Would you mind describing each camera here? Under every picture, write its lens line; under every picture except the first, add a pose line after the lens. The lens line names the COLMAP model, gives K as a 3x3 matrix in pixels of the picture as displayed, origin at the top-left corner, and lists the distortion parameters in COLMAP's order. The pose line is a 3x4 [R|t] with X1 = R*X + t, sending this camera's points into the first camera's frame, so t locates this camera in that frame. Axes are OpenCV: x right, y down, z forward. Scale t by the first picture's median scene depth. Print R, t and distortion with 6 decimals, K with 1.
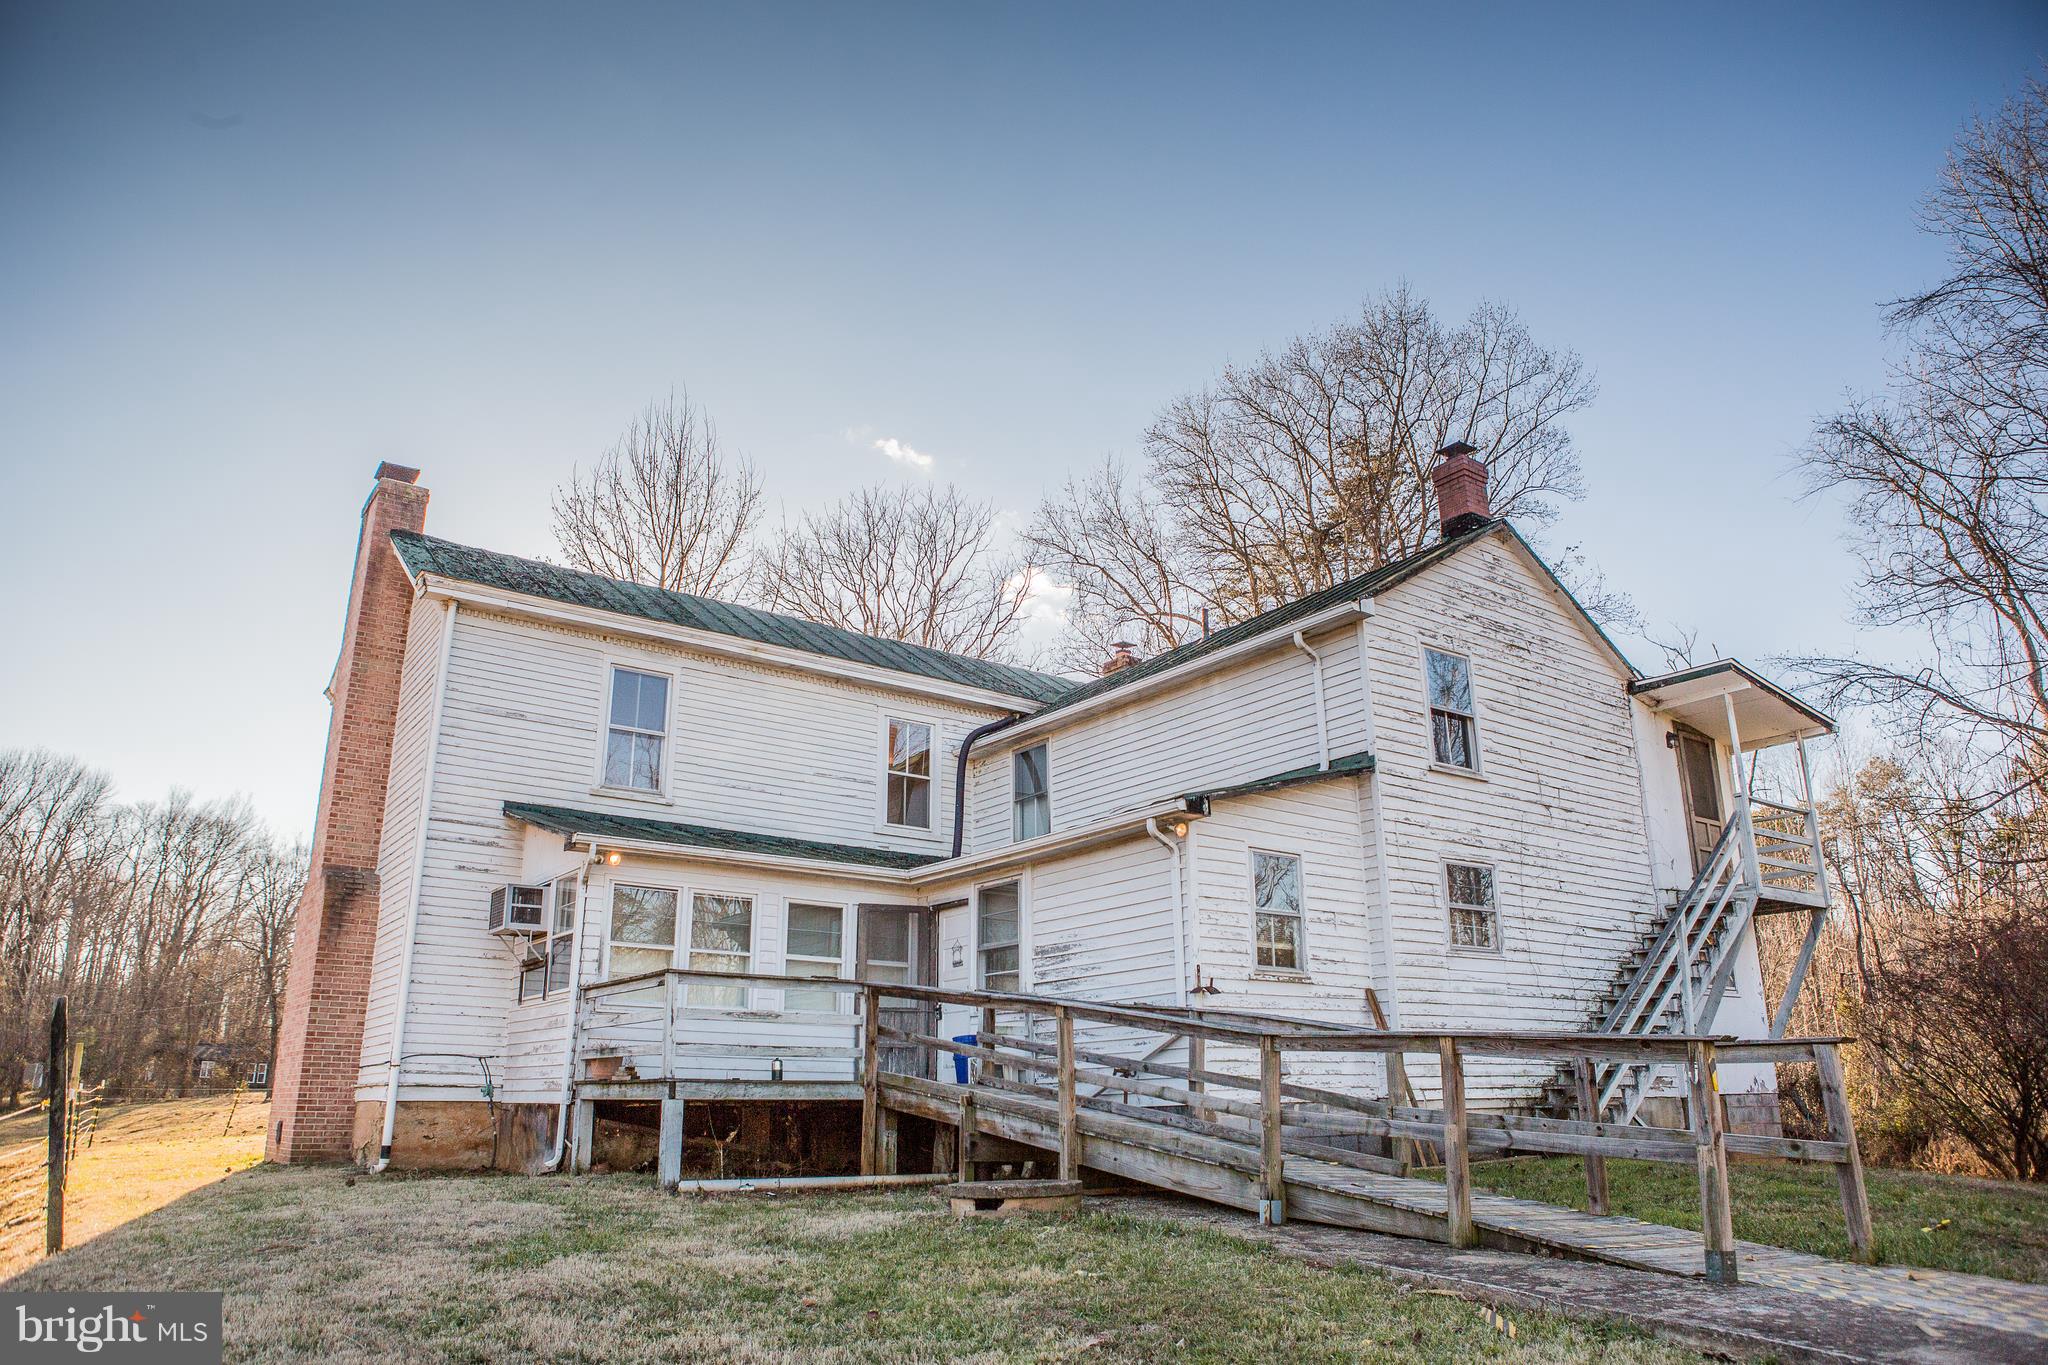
lens RADIAL K [[1389.6, 0, 1024.0], [0, 1389.6, 682.5], [0, 0, 1]] dist [-0.120149, 0.080644]
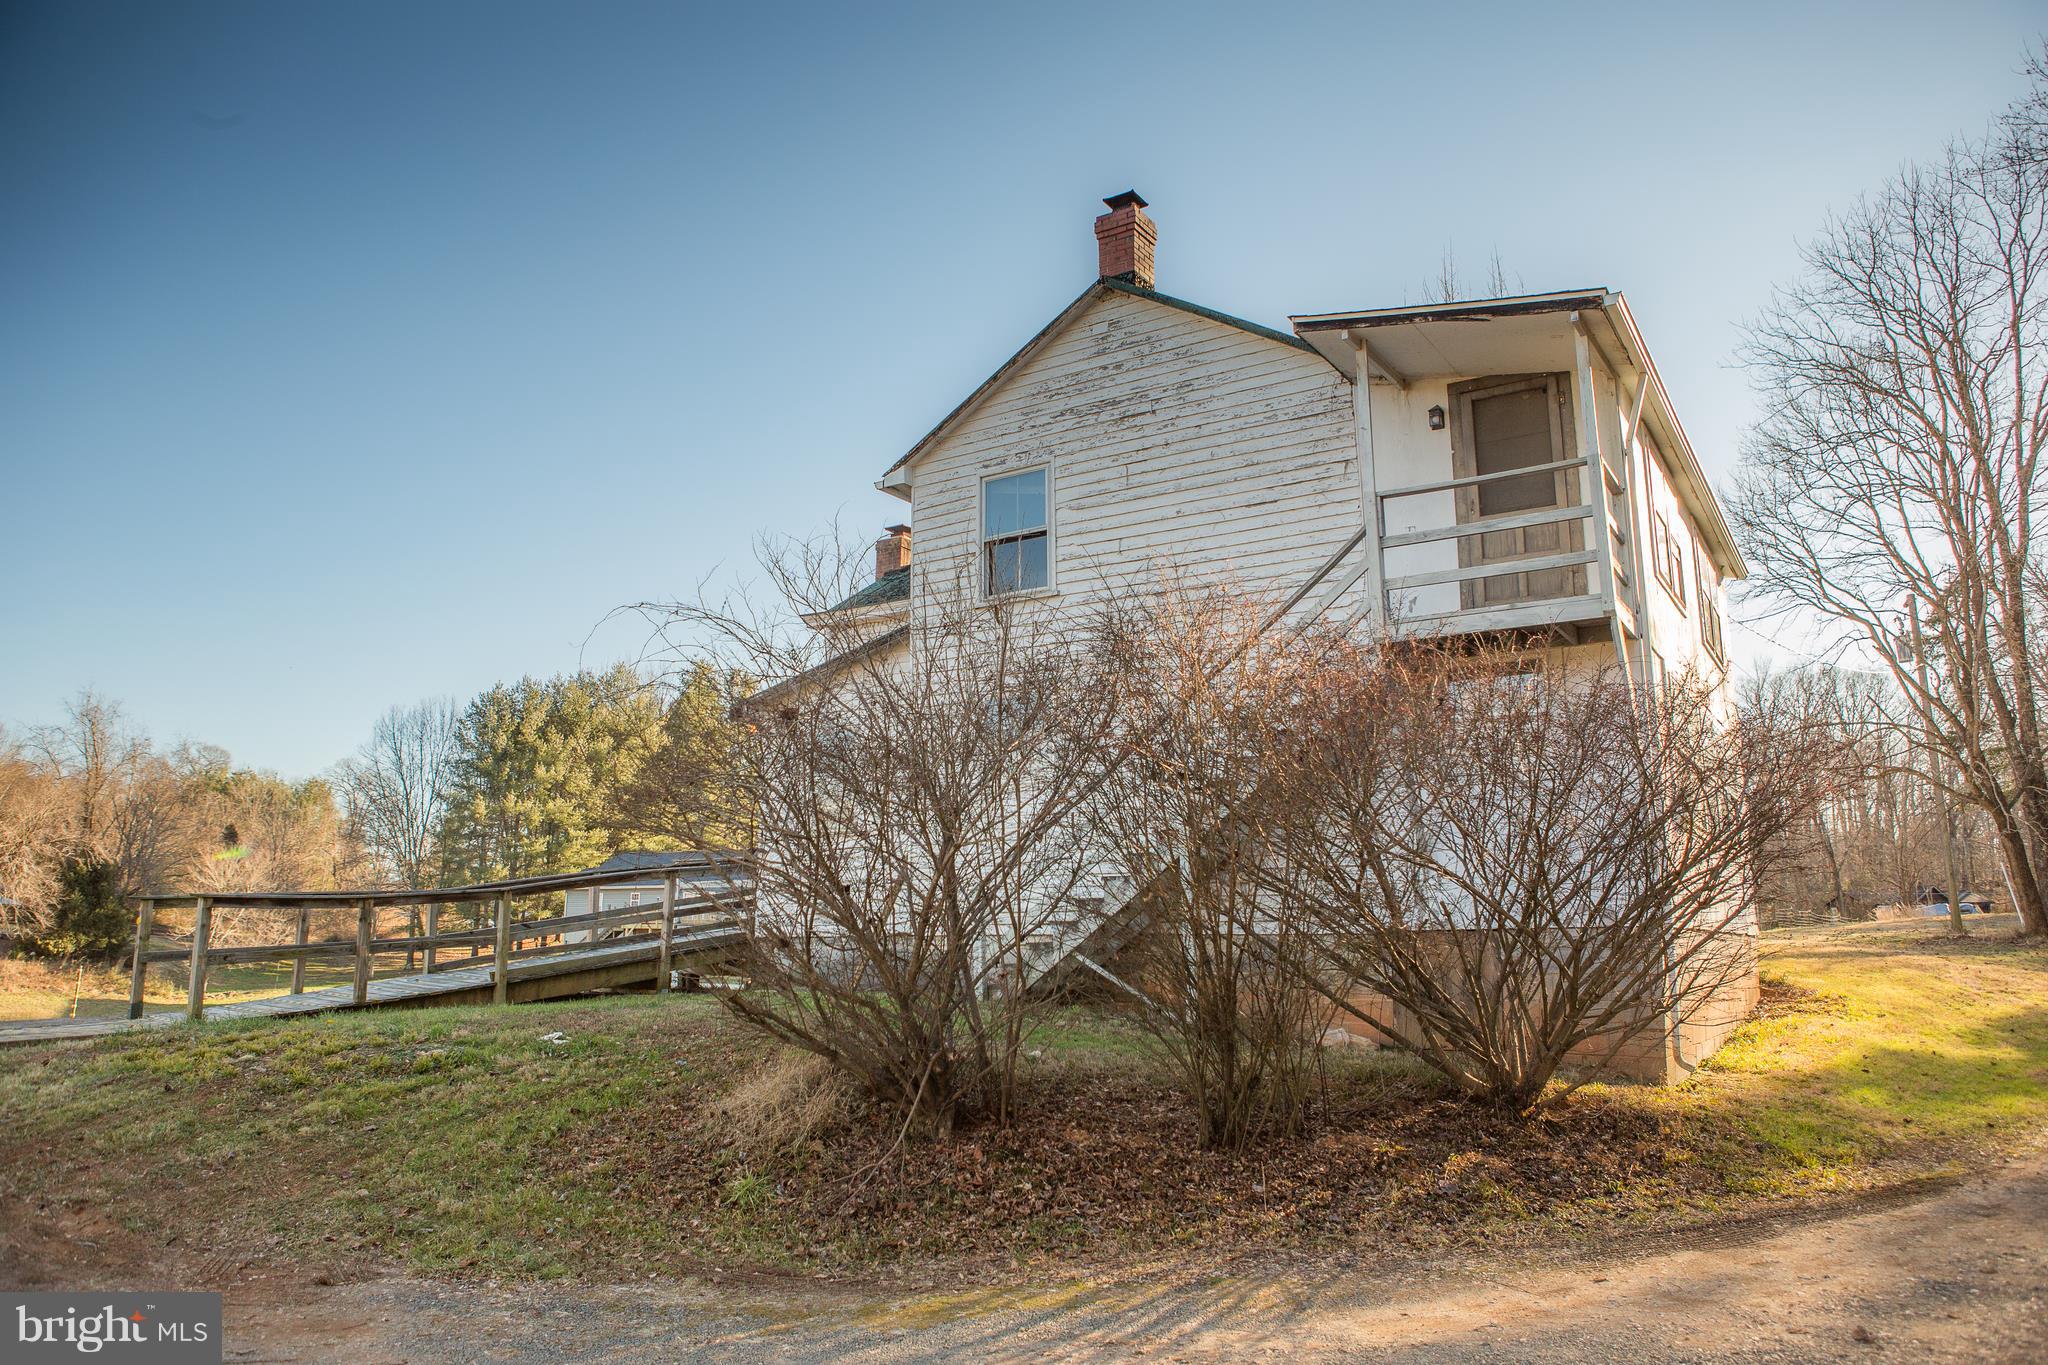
lens RADIAL K [[1389.6, 0, 1024.0], [0, 1389.6, 682.5], [0, 0, 1]] dist [-0.120149, 0.080644]
pose [[0.373684, -0.174324, -0.911028, 1.090293], [0.274322, 0.959014, -0.070986, 0.176103], [0.886063, -0.223389, 0.406189, 0.551760]]
